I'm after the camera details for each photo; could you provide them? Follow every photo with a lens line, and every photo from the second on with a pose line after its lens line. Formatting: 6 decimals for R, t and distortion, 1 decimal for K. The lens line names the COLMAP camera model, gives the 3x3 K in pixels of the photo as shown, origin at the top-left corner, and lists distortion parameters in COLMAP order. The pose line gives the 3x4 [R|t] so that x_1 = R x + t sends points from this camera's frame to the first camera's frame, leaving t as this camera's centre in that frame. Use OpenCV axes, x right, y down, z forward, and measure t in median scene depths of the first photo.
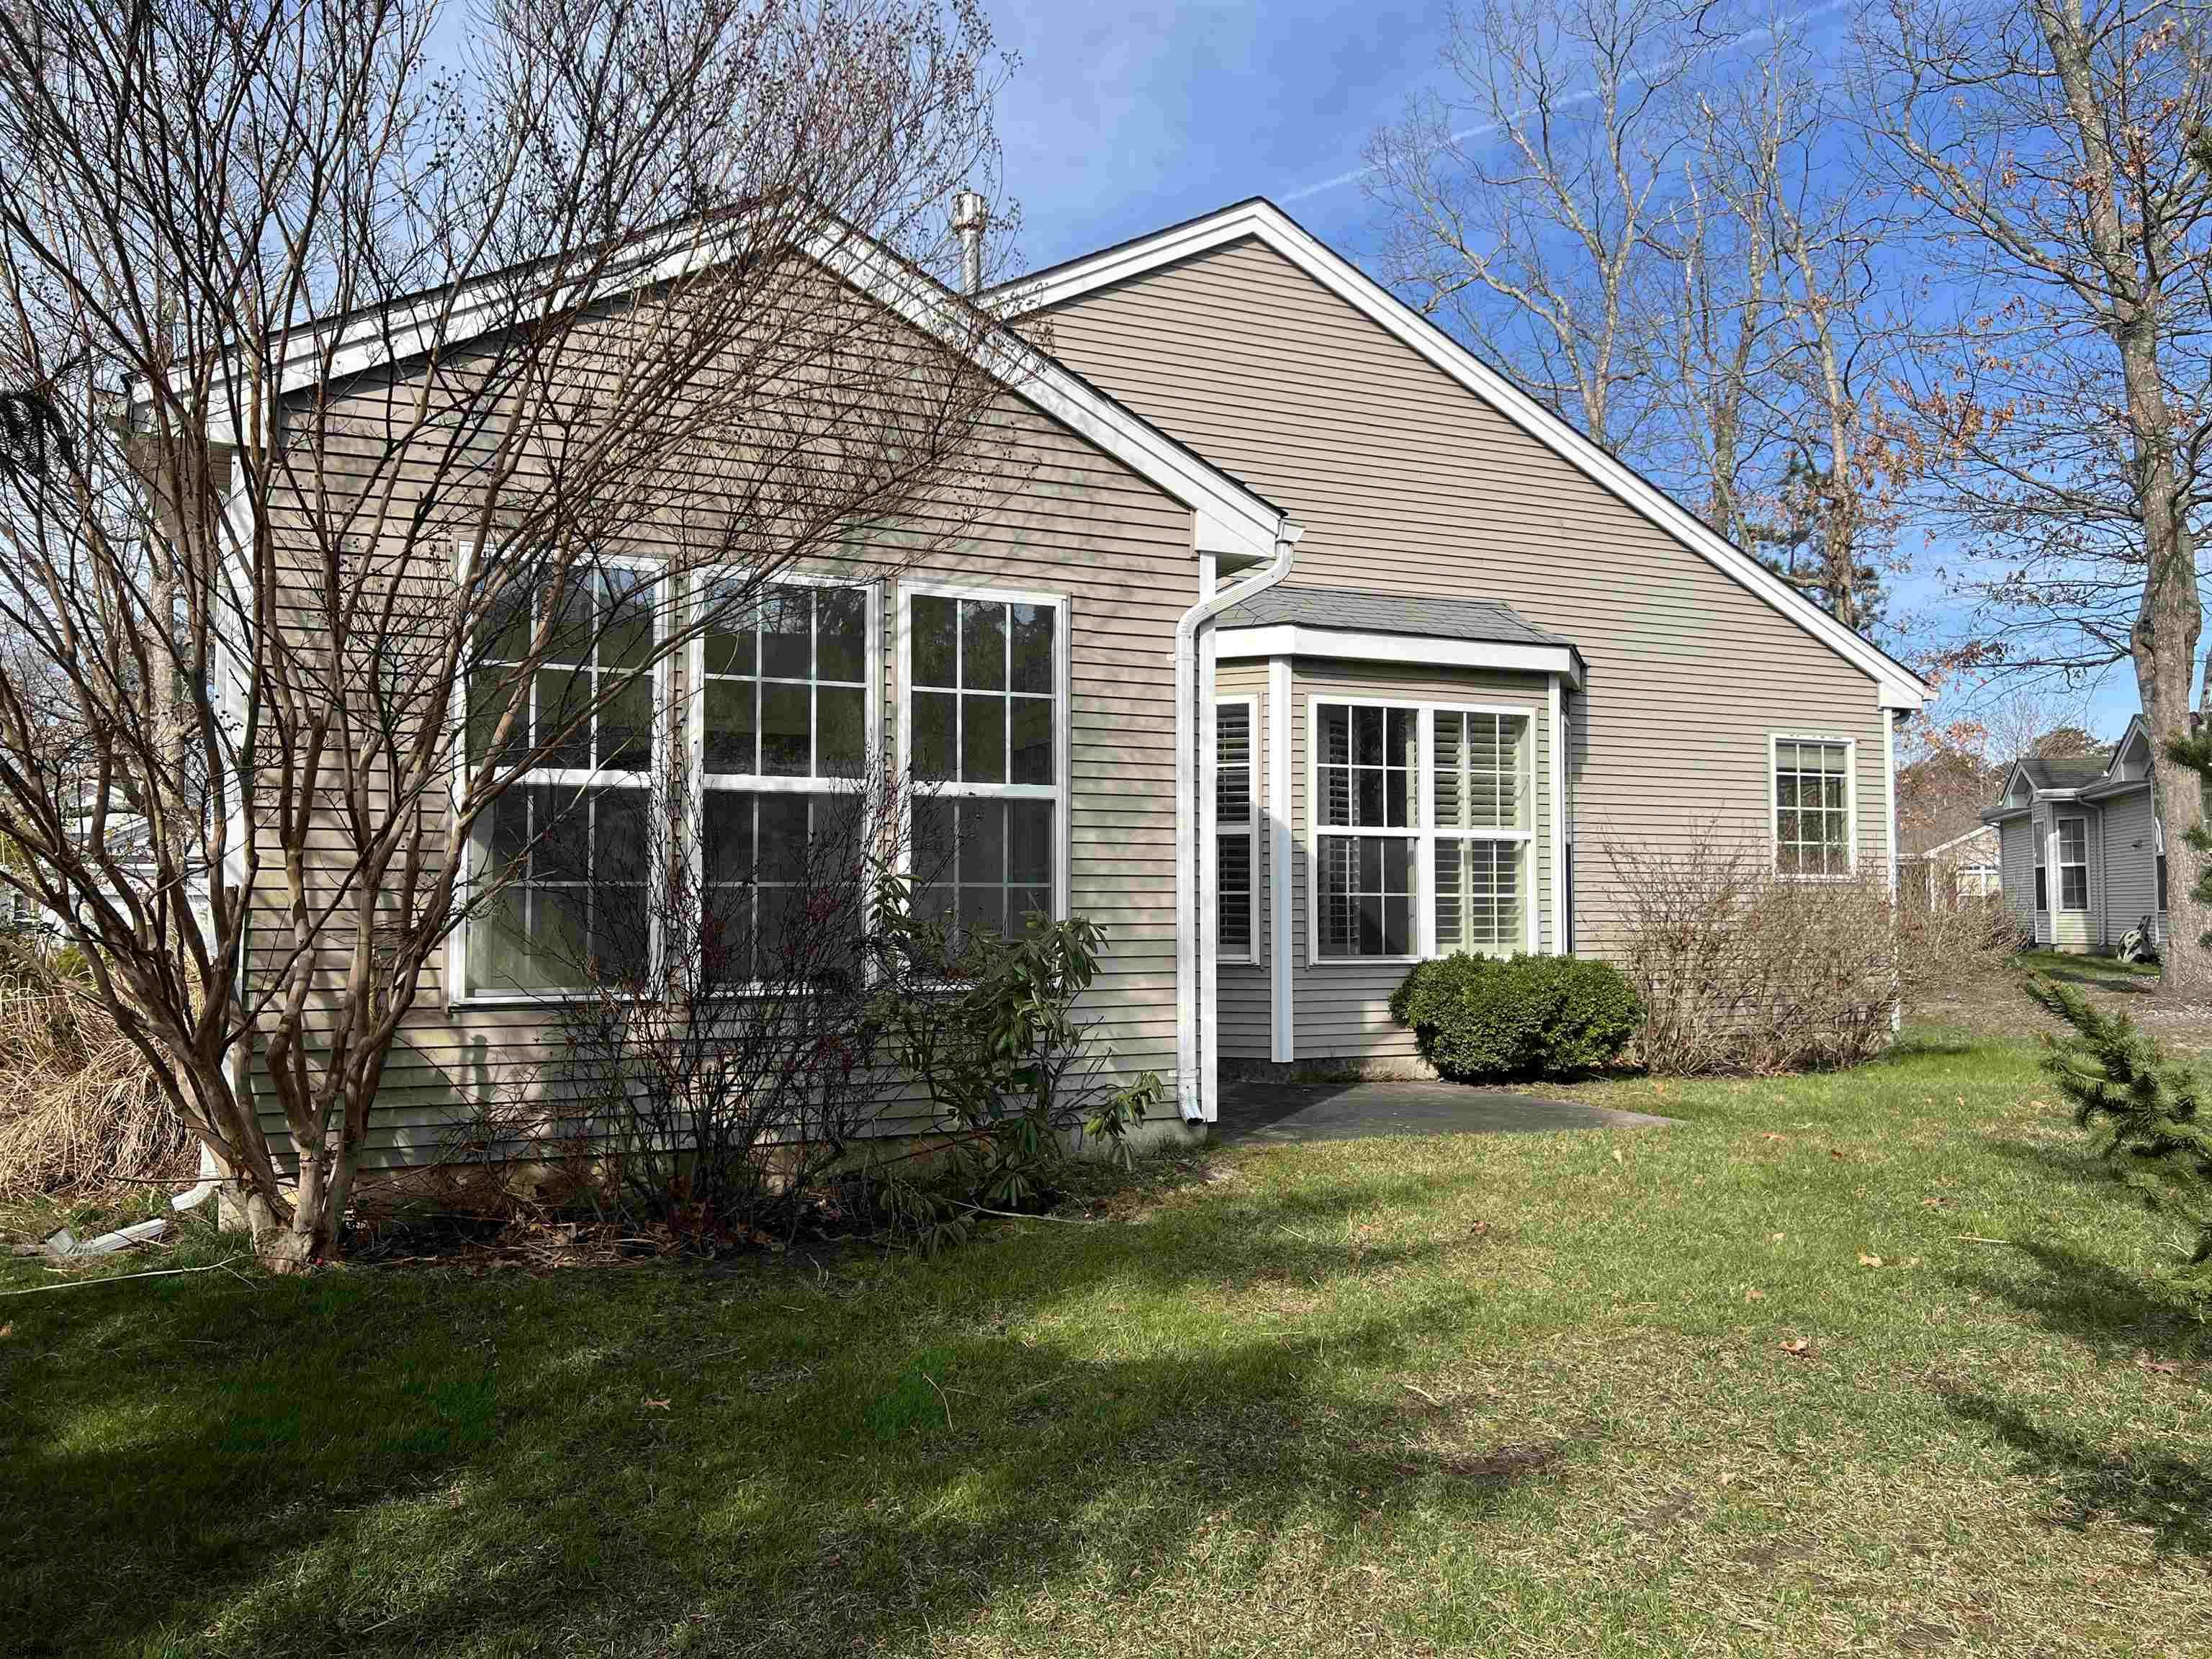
lens RADIAL K [[1648.3, 0, 1106.2], [0, 1648.3, 833.8], [0, 0, 1]] dist [0.040914, -0.029507]
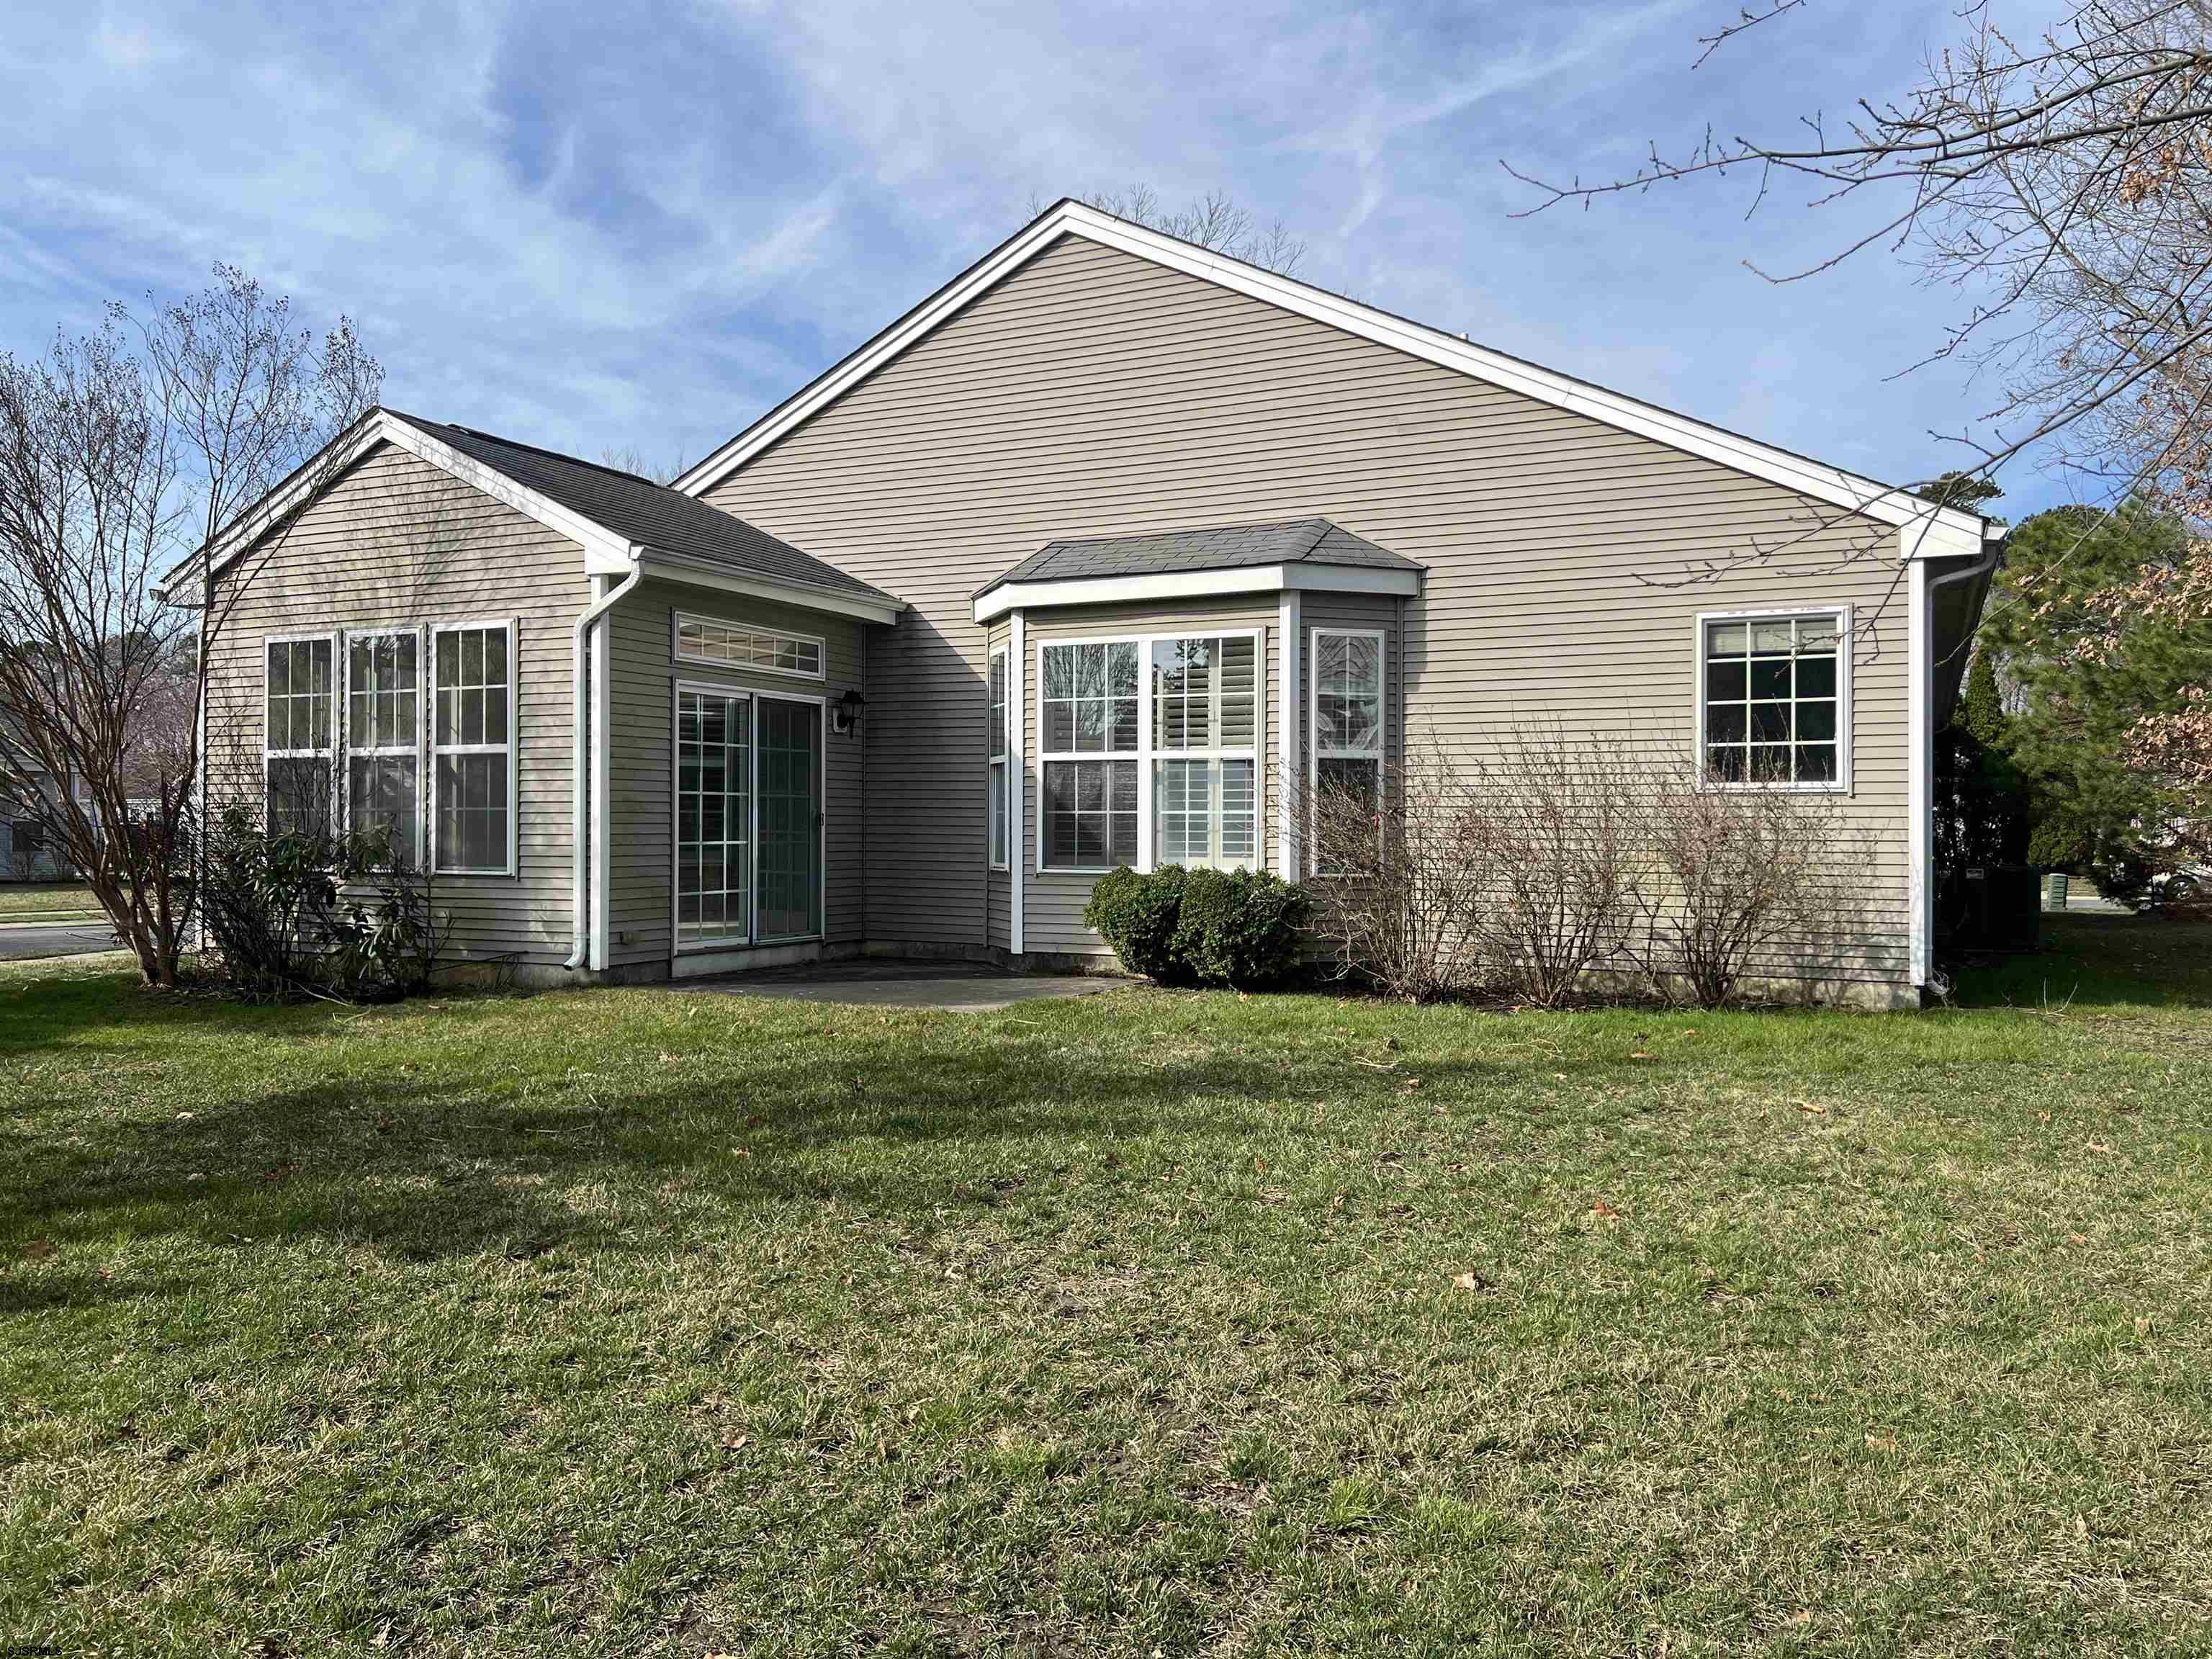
lens RADIAL K [[1648.3, 0, 1109.1], [0, 1648.3, 828.2], [0, 0, 1]] dist [0.040914, -0.029507]
pose [[0.661306, -0.002285, -0.750113, 1.019483], [0.033816, 0.999070, 0.026769, 0.018105], [0.749353, -0.043068, 0.660768, 0.269721]]
